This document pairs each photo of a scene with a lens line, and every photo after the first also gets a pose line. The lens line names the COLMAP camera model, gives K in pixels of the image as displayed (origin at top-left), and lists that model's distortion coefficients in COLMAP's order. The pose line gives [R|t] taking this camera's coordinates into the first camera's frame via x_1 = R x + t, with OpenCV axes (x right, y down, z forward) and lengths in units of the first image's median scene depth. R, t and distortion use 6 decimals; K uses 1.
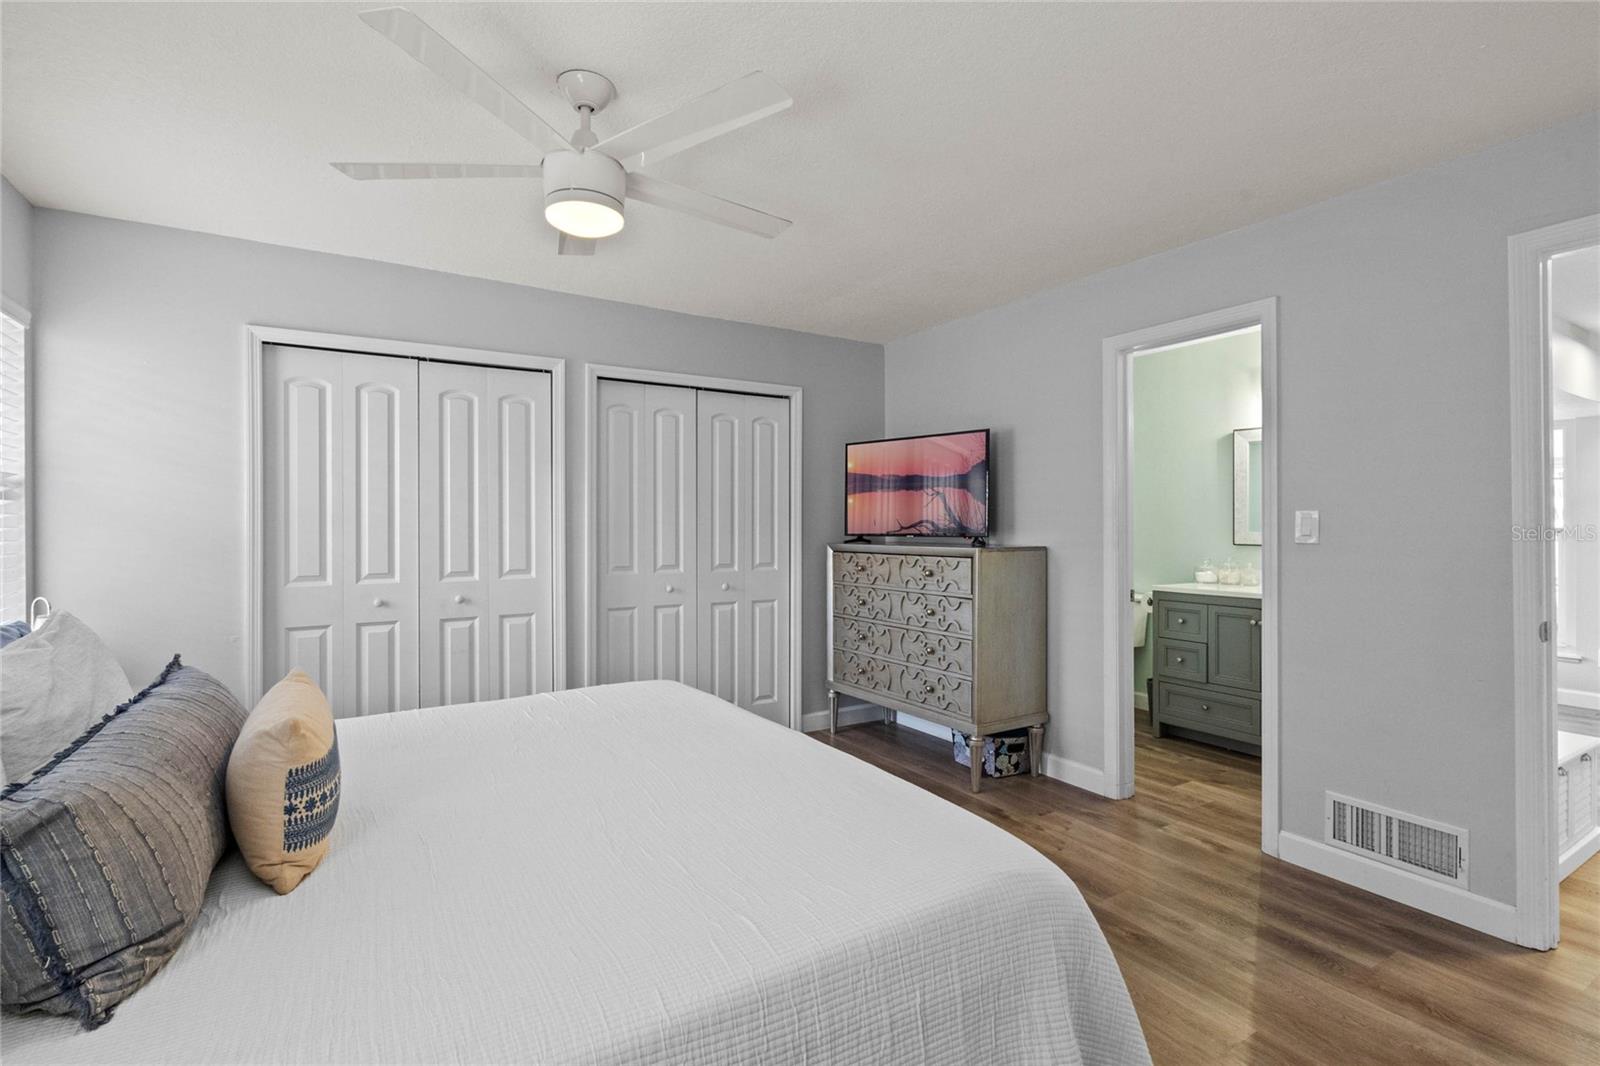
lens RADIAL K [[746.4, 0, 800.0], [0, 746.4, 533.0], [0, 0, 1]] dist [-0.000550, -0.000029]
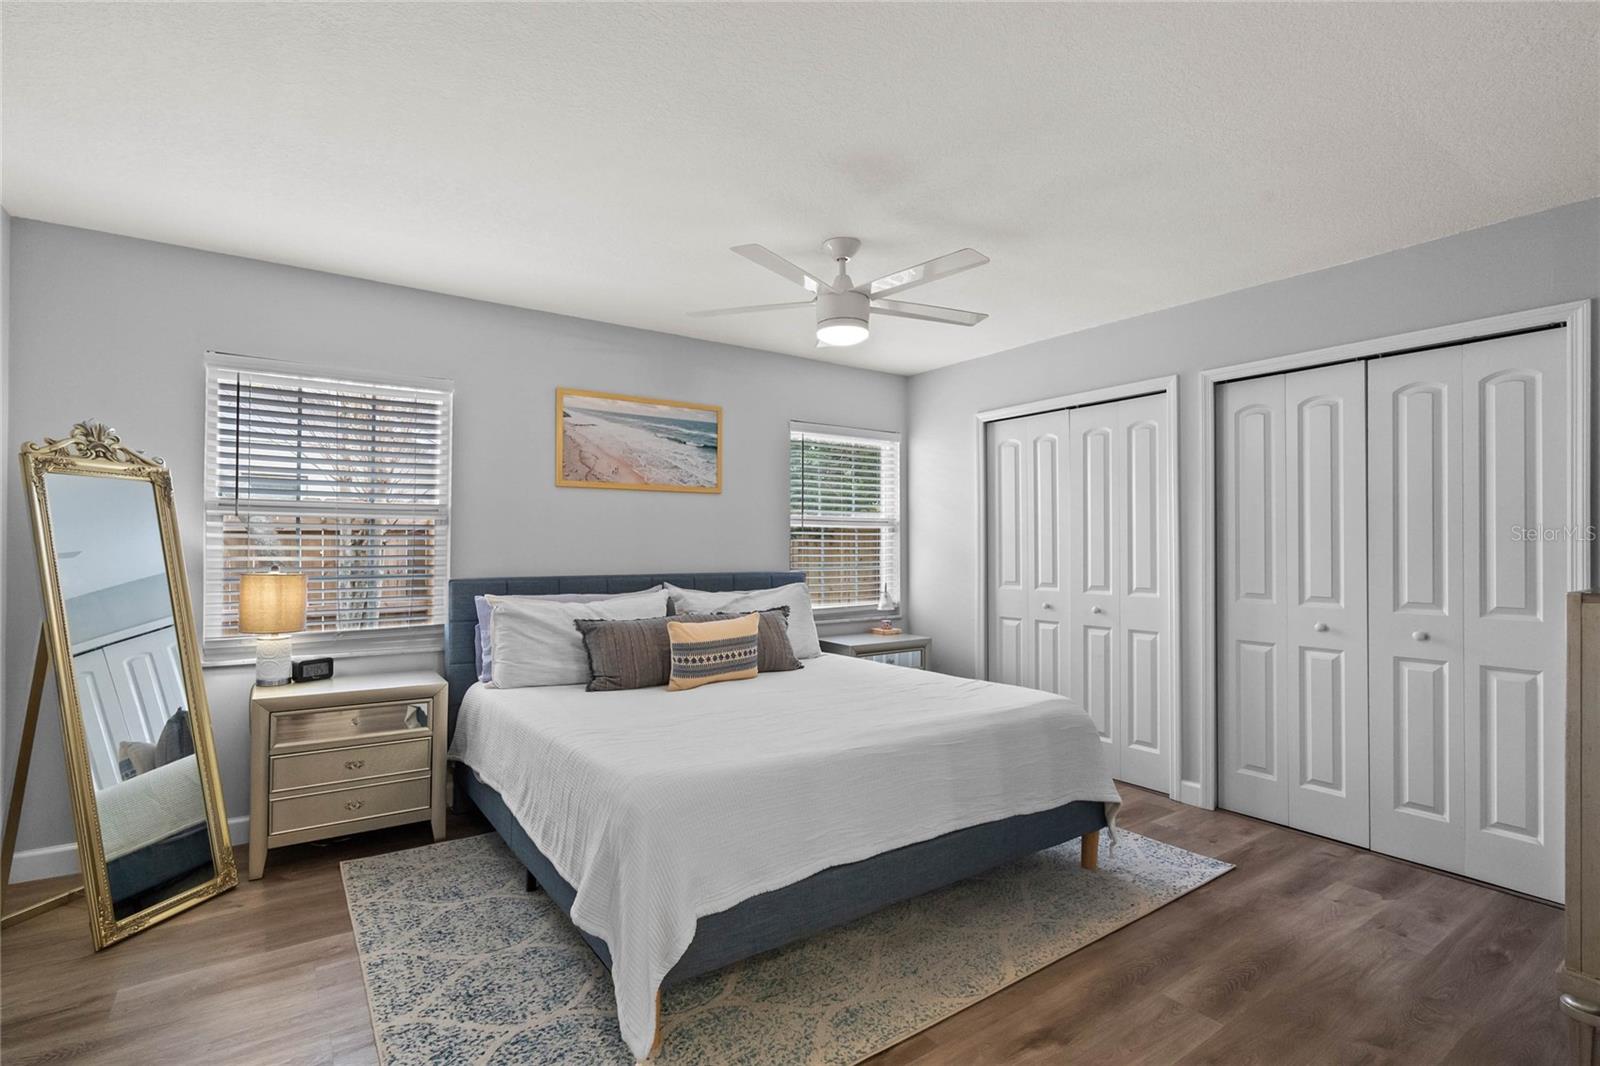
lens RADIAL K [[764.9, 0, 800.0], [0, 764.9, 533.0], [0, 0, 1]] dist [-0.002026, -0.000195]
pose [[0.044667, -0.017613, -0.998847, 0.640212], [-0.015432, 0.999713, -0.018319, -0.000236], [0.998883, 0.016232, 0.044382, 0.457883]]
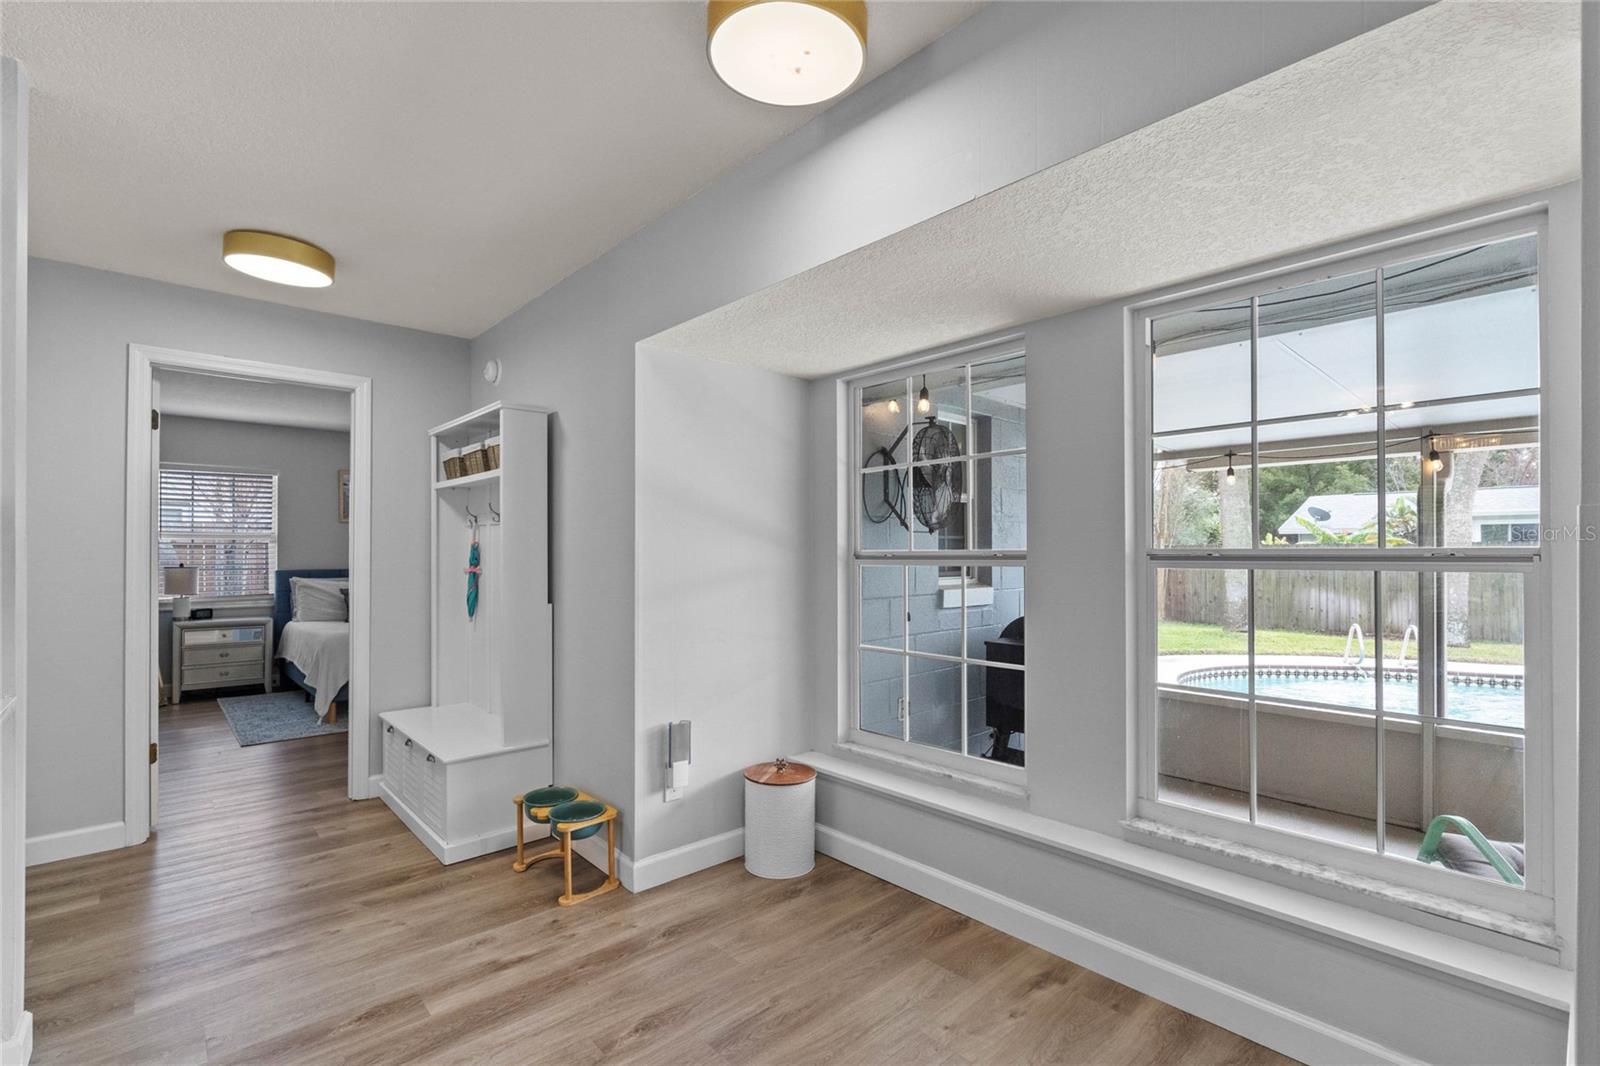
lens RADIAL K [[734.6, 0, 803.6], [0, 734.6, 542.0], [0, 0, 1]] dist [-0.001256, -0.000070]
pose [[0.171878, -0.007071, -0.985093, 1.597686], [-0.005664, 0.999951, -0.008166, -0.014577], [0.985102, 0.006983, 0.171829, 0.991494]]
